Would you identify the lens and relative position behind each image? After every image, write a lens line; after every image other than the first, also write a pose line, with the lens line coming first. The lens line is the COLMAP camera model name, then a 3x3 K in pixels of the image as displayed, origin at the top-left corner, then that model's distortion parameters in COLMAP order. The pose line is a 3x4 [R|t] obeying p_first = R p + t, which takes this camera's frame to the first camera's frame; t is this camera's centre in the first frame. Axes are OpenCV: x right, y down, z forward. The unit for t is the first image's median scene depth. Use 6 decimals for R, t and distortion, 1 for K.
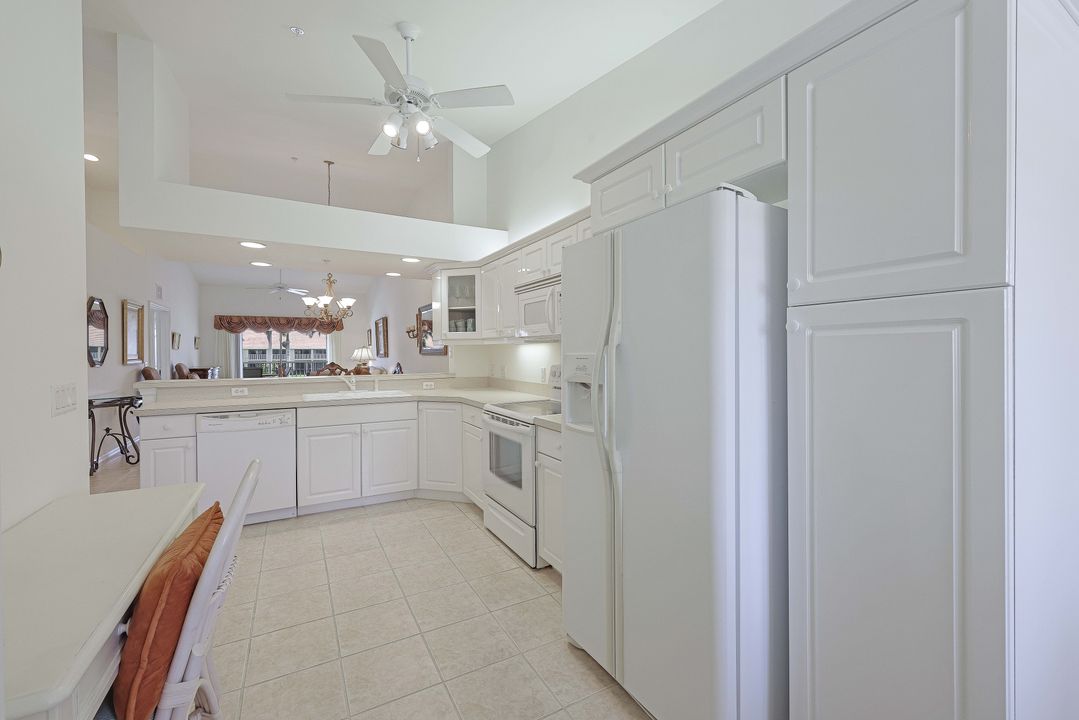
lens RADIAL K [[448.9, 0, 544.4], [0, 448.9, 360.4], [0, 0, 1]] dist [0.004033, 0.000357]
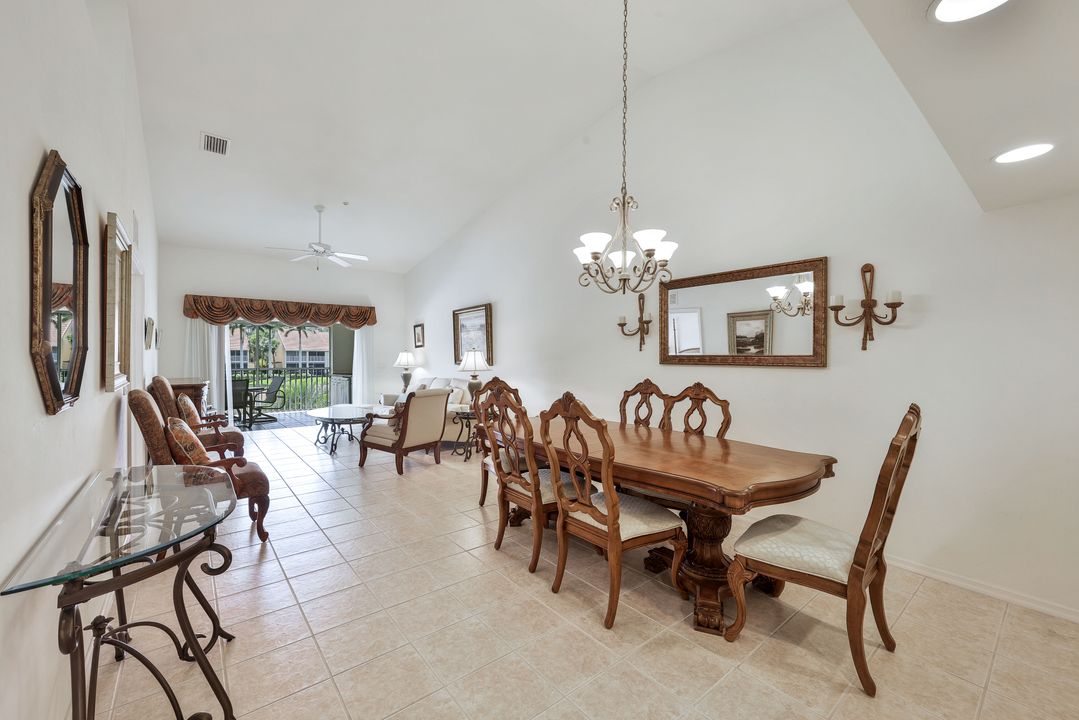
lens RADIAL K [[448.9, 0, 536.5], [0, 448.9, 358.4], [0, 0, 1]] dist [0.004033, 0.000357]
pose [[0.988302, 0.011194, 0.152101, -0.906745], [-0.009038, 0.999849, -0.014857, -0.020260], [-0.152245, 0.013308, 0.988253, 0.820519]]
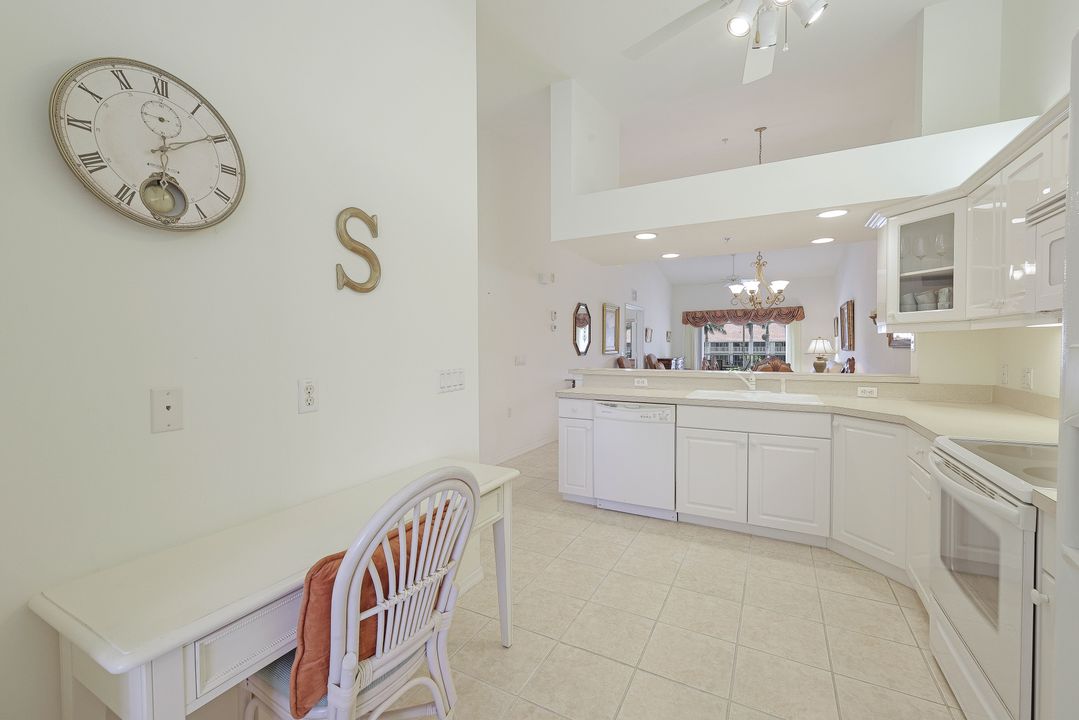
lens RADIAL K [[448.9, 0, 533.2], [0, 448.9, 358.7], [0, 0, 1]] dist [0.004033, 0.000357]
pose [[0.533936, 0.025181, -0.845150, 0.054189], [-0.014205, 0.999682, 0.020811, -0.002267], [0.845405, 0.000894, 0.534125, 0.213256]]
